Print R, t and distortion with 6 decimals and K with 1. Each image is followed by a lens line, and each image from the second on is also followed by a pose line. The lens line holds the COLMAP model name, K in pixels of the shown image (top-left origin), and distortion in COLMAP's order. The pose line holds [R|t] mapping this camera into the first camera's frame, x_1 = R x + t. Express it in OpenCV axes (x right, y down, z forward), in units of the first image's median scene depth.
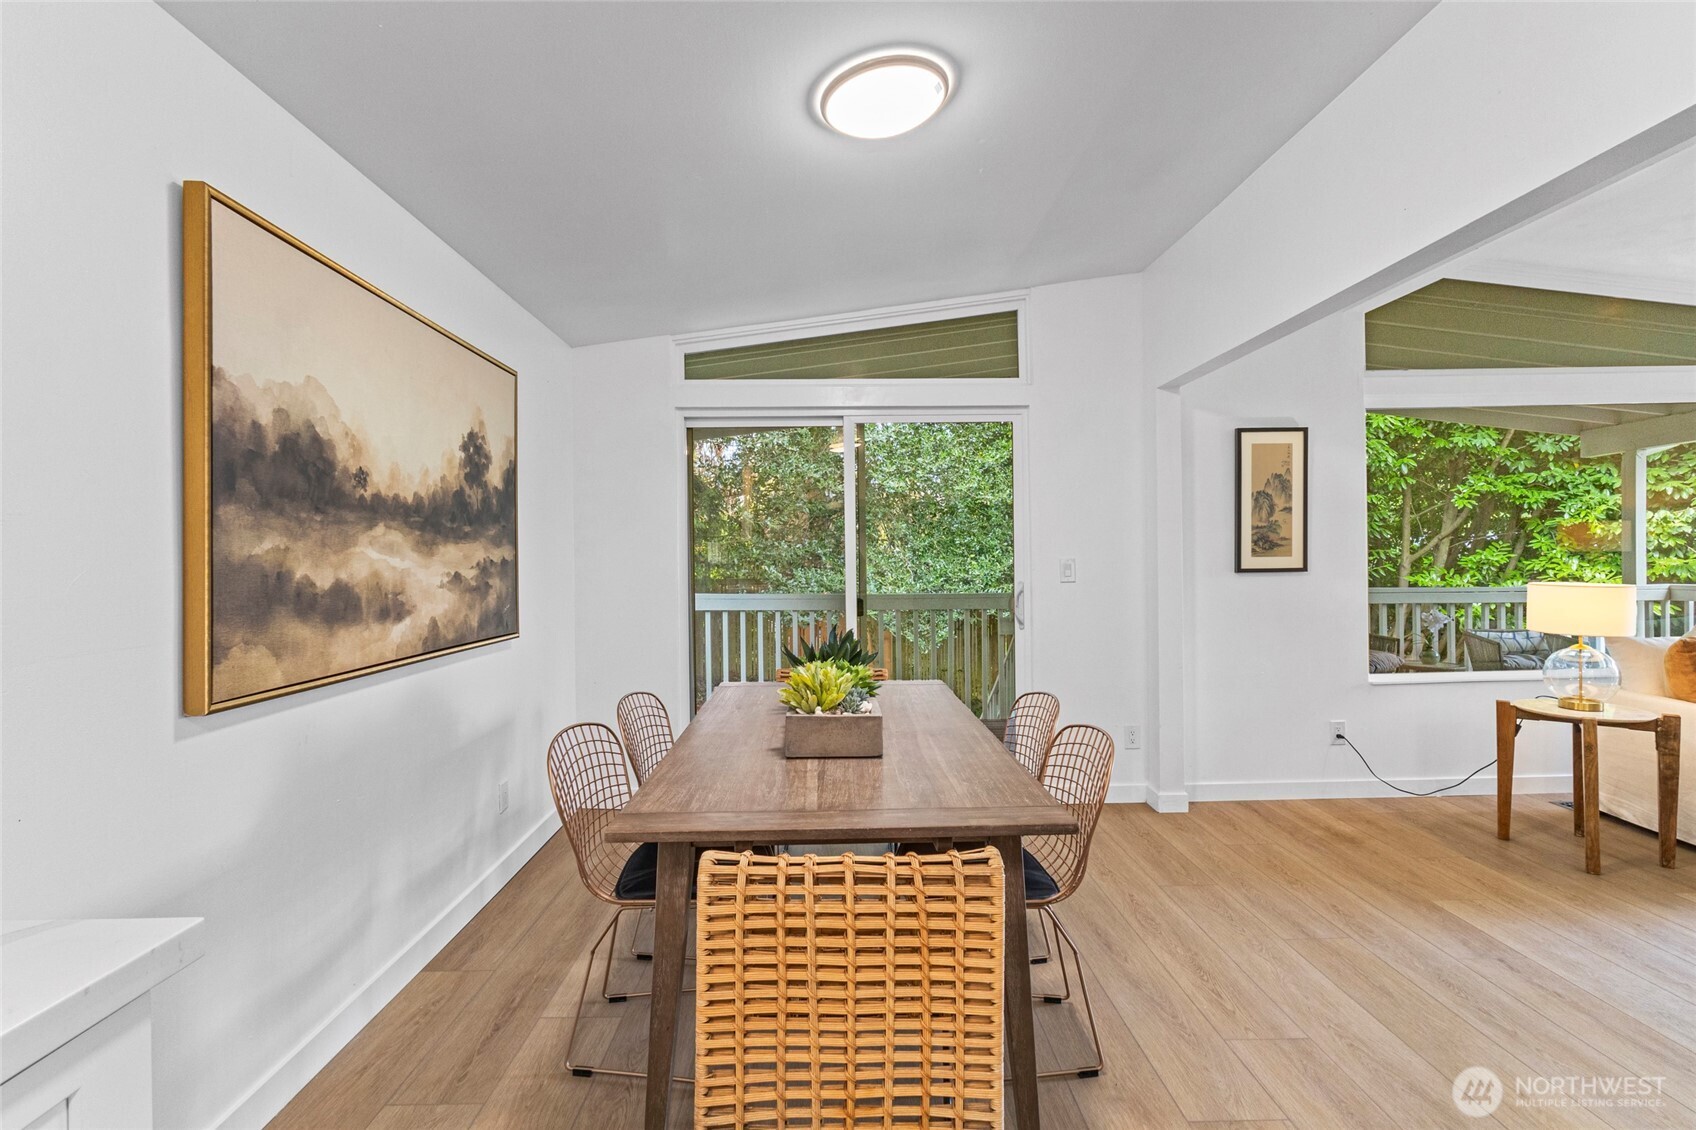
lens RADIAL K [[781.8, 0, 847.8], [0, 781.8, 568.3], [0, 0, 1]] dist [0.003433, 0.000375]
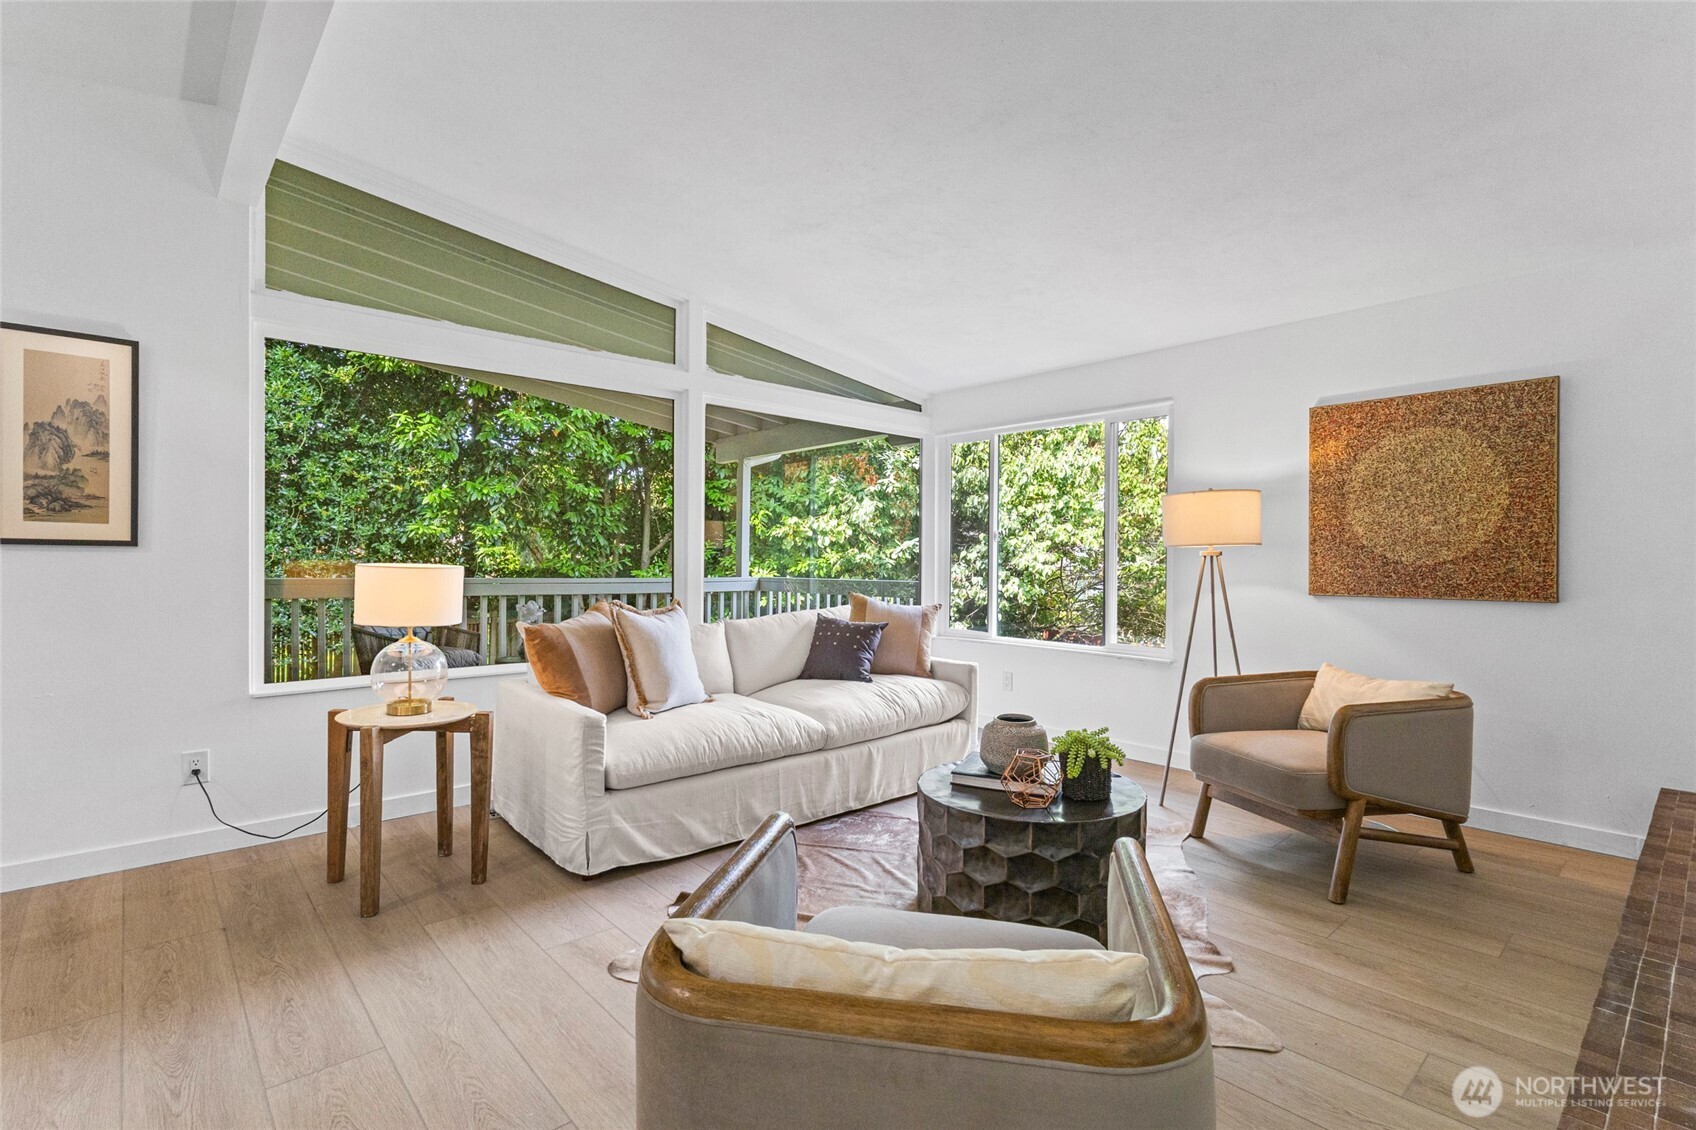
lens RADIAL K [[781.8, 0, 857.0], [0, 781.8, 570.4], [0, 0, 1]] dist [0.003433, 0.000375]
pose [[0.760342, 0.015231, 0.649345, 0.621665], [-0.019605, 0.999808, -0.000496, 0.013722], [-0.649228, -0.012353, 0.760494, 0.040130]]
